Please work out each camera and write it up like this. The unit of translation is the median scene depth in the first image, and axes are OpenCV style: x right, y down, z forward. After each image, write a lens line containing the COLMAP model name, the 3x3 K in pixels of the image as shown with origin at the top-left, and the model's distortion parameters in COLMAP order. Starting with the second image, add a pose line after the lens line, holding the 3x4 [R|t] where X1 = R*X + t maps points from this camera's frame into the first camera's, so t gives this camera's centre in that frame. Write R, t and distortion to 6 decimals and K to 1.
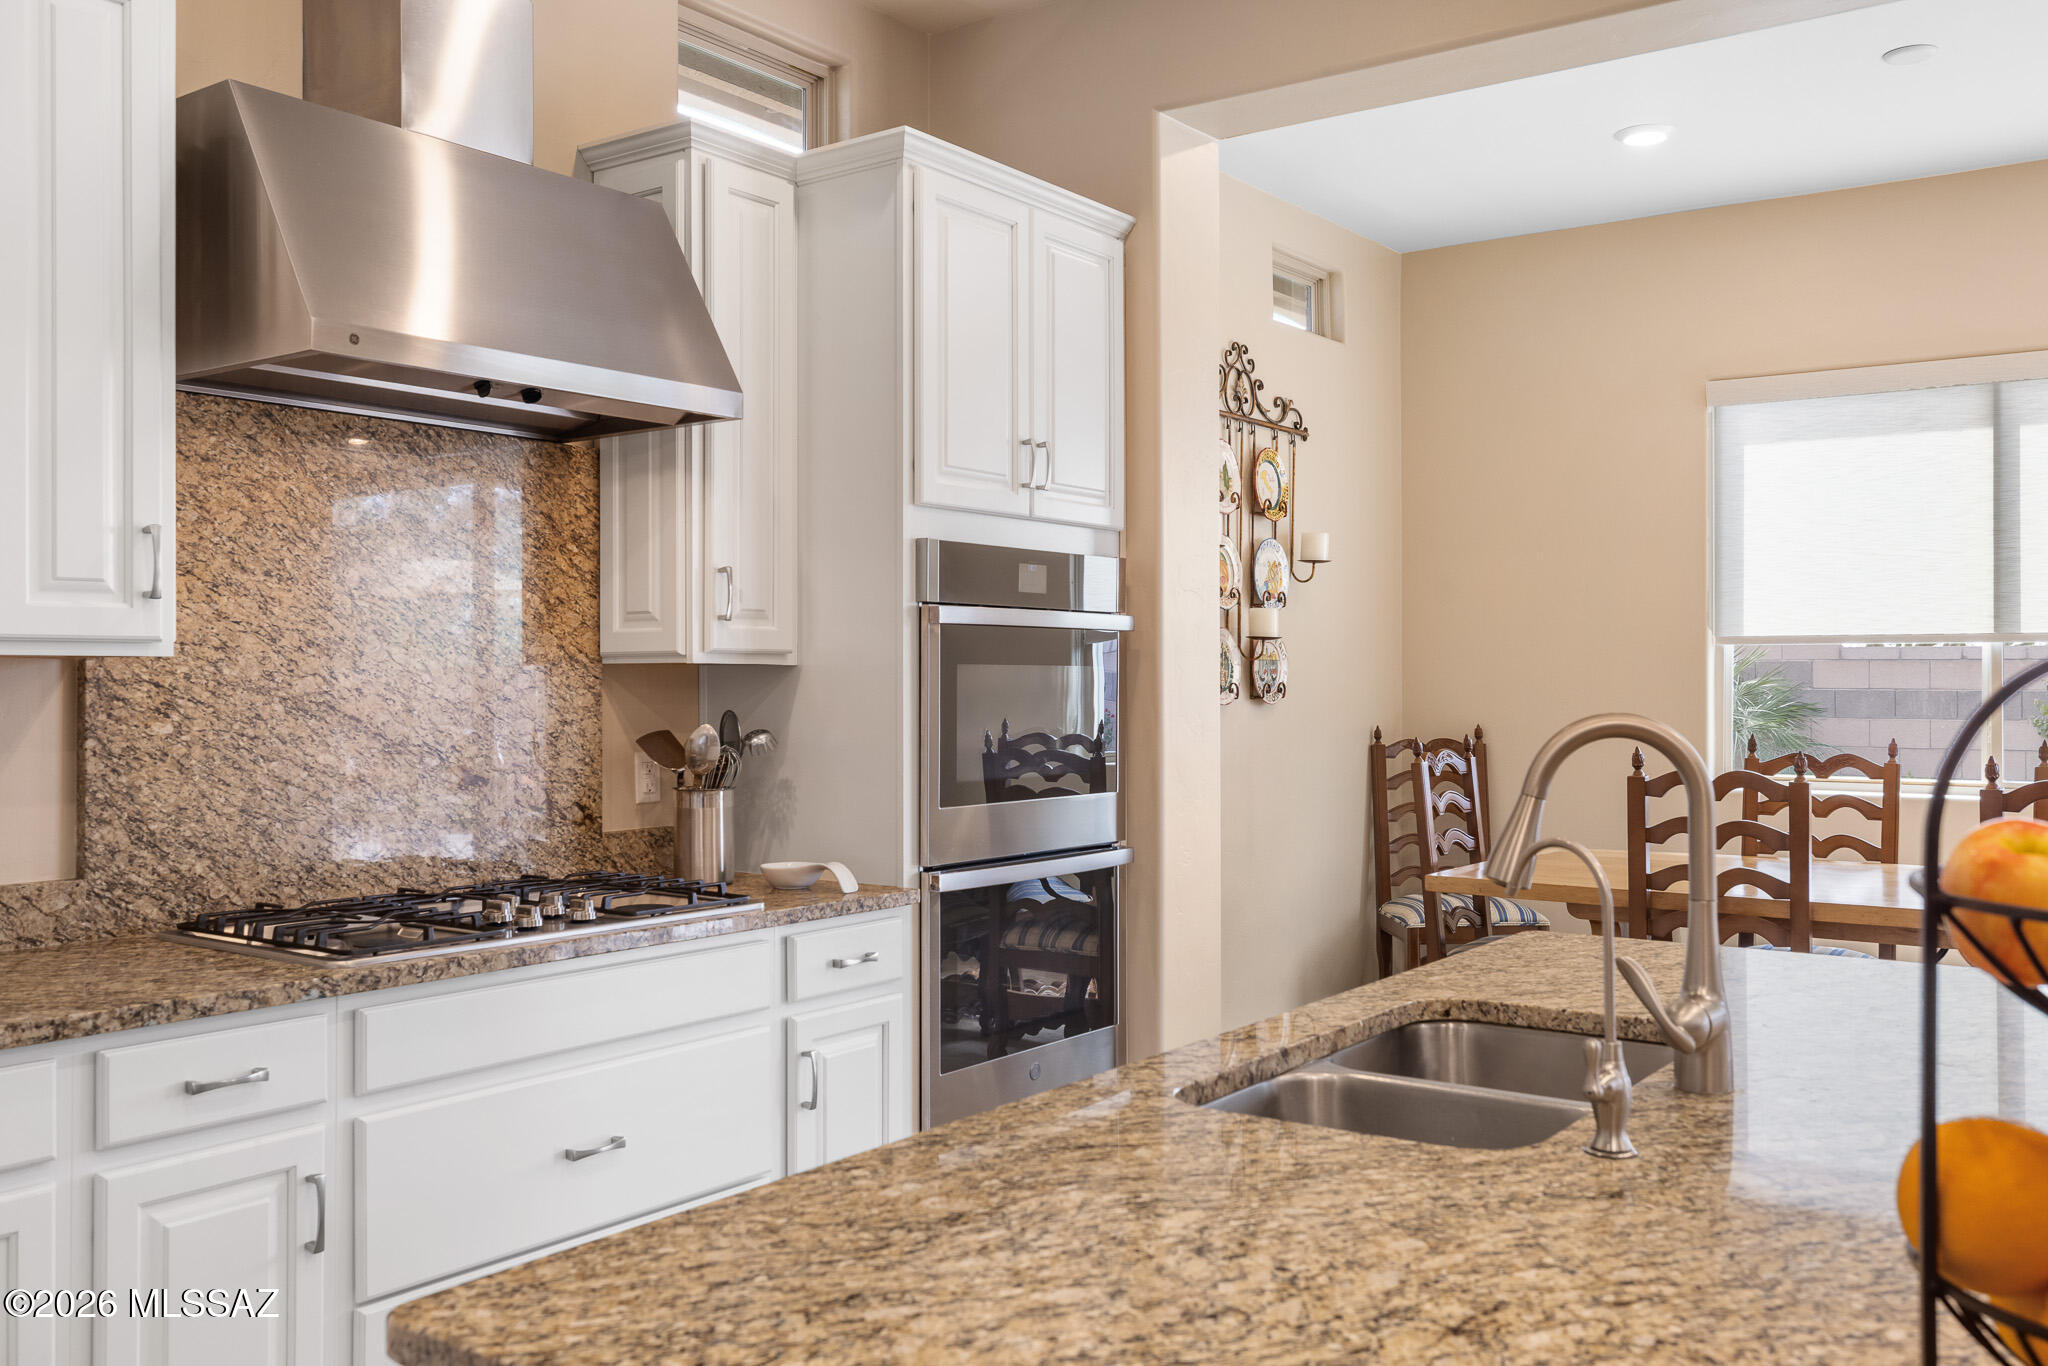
lens RADIAL K [[1748.4, 0, 1023.8], [0, 1748.4, 662.3], [0, 0, 1]] dist [0.004537, 0.005533]
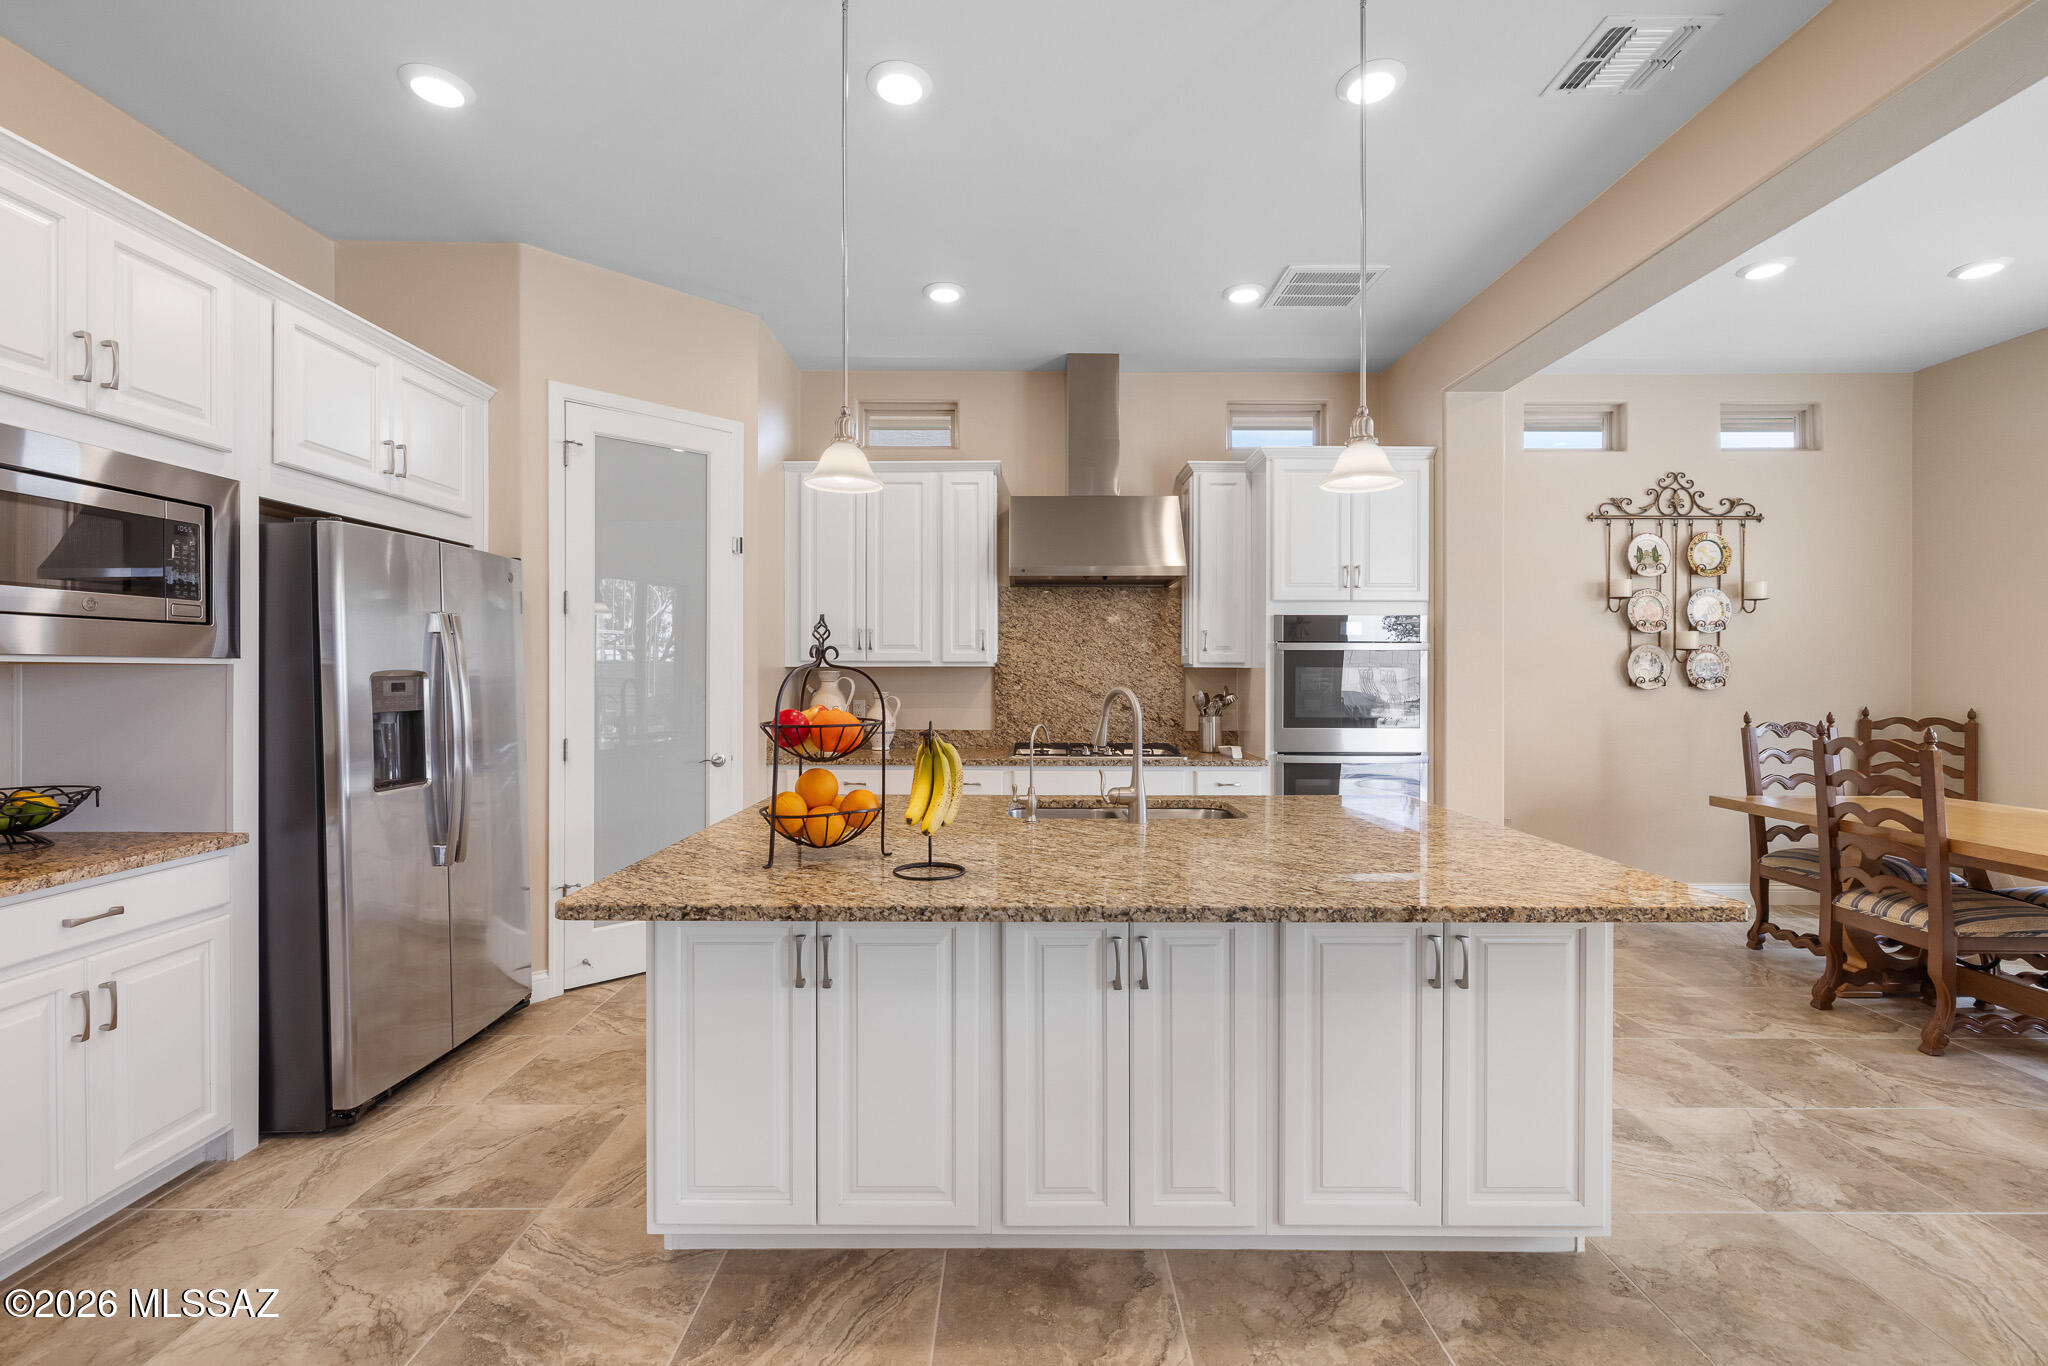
lens RADIAL K [[853.0, 0, 1022.6], [0, 853.0, 670.5], [0, 0, 1]] dist [-0.000248, 0.000249]
pose [[0.589118, -0.002894, -0.808042, 0.762913], [0.005482, 0.999985, 0.000415, 0.003889], [0.808028, -0.004674, 0.589125, 0.036570]]
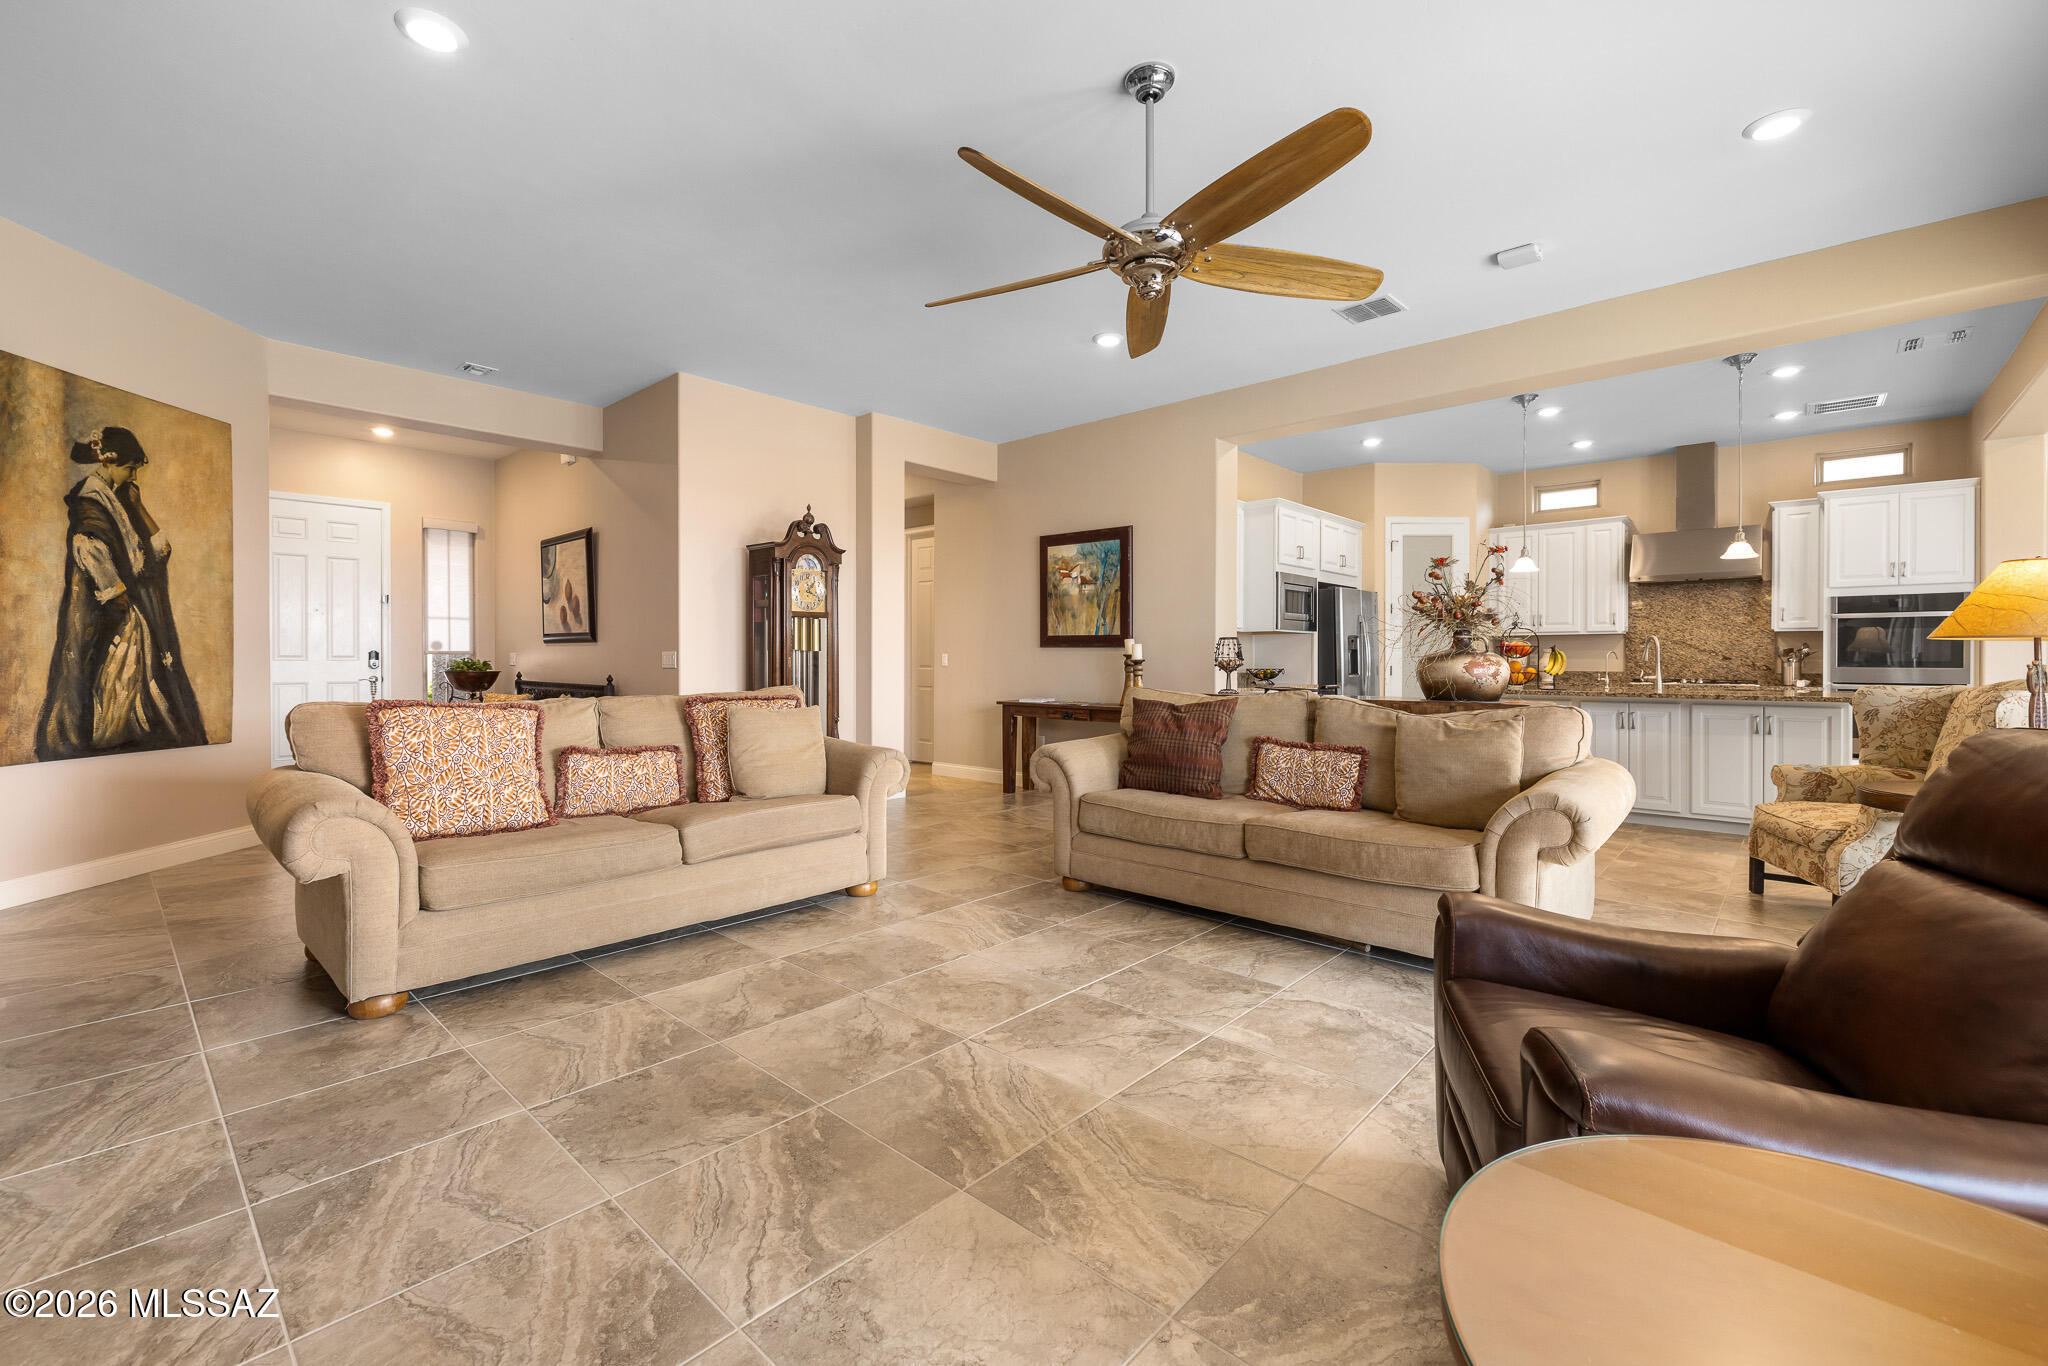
lens RADIAL K [[853.0, 0, 1022.6], [0, 853.0, 670.5], [0, 0, 1]] dist [-0.000248, 0.000249]
pose [[-0.107003, 0.010304, -0.994205, 2.222593], [0.006426, 0.999933, 0.009672, 0.068961], [0.994238, -0.005354, -0.107062, -0.624125]]
